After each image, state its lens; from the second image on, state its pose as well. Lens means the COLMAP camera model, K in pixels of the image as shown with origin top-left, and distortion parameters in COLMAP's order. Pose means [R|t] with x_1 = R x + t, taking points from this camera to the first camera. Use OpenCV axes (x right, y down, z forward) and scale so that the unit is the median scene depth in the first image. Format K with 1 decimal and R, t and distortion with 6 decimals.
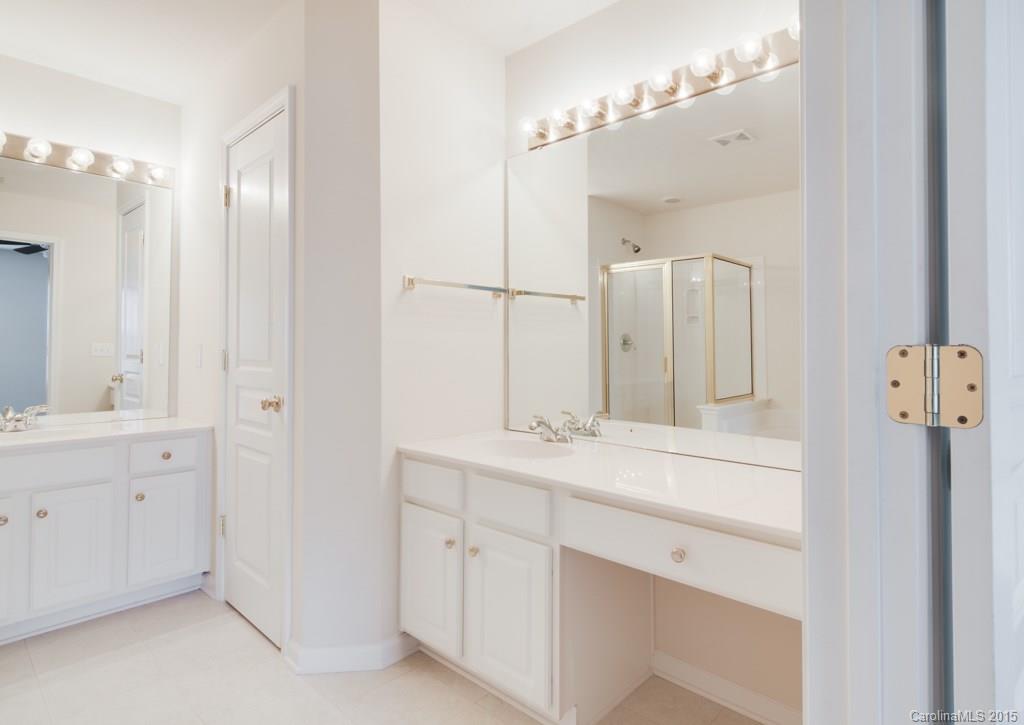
lens RADIAL K [[539.9, 0, 513.2], [0, 539.9, 326.3], [0, 0, 1]] dist [0.000324, -0.000121]
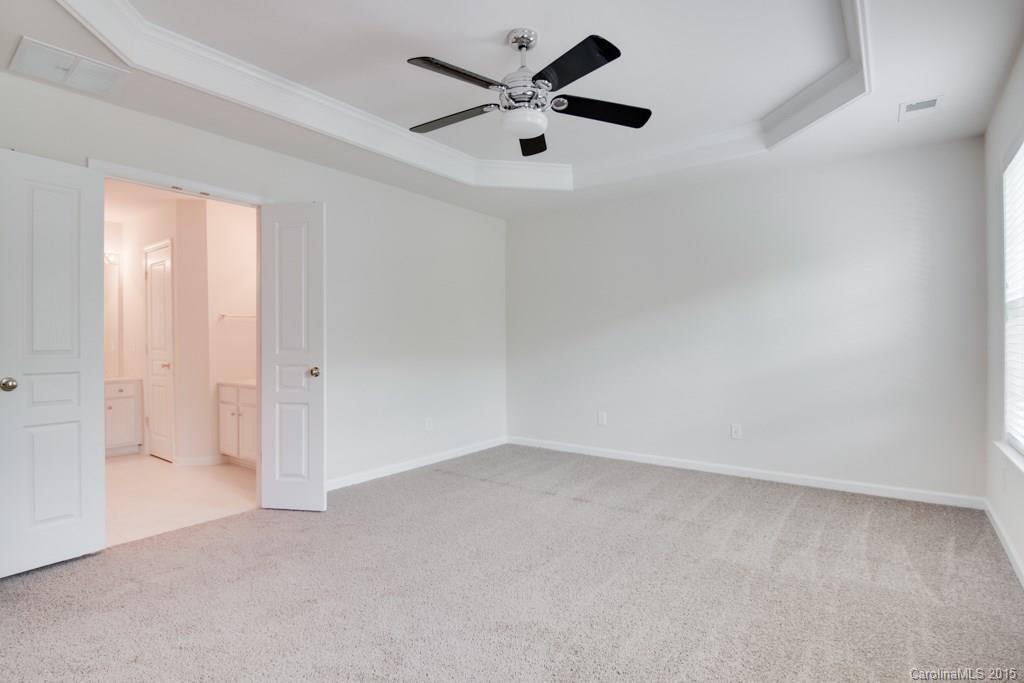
lens RADIAL K [[512.8, 0, 509.7], [0, 512.8, 325.0], [0, 0, 1]] dist [-0.051594, -0.000151]
pose [[0.990672, -0.008750, 0.135984, 0.783529], [0.005911, 0.999756, 0.021266, -0.079682], [-0.136137, -0.020264, 0.990483, -1.443922]]
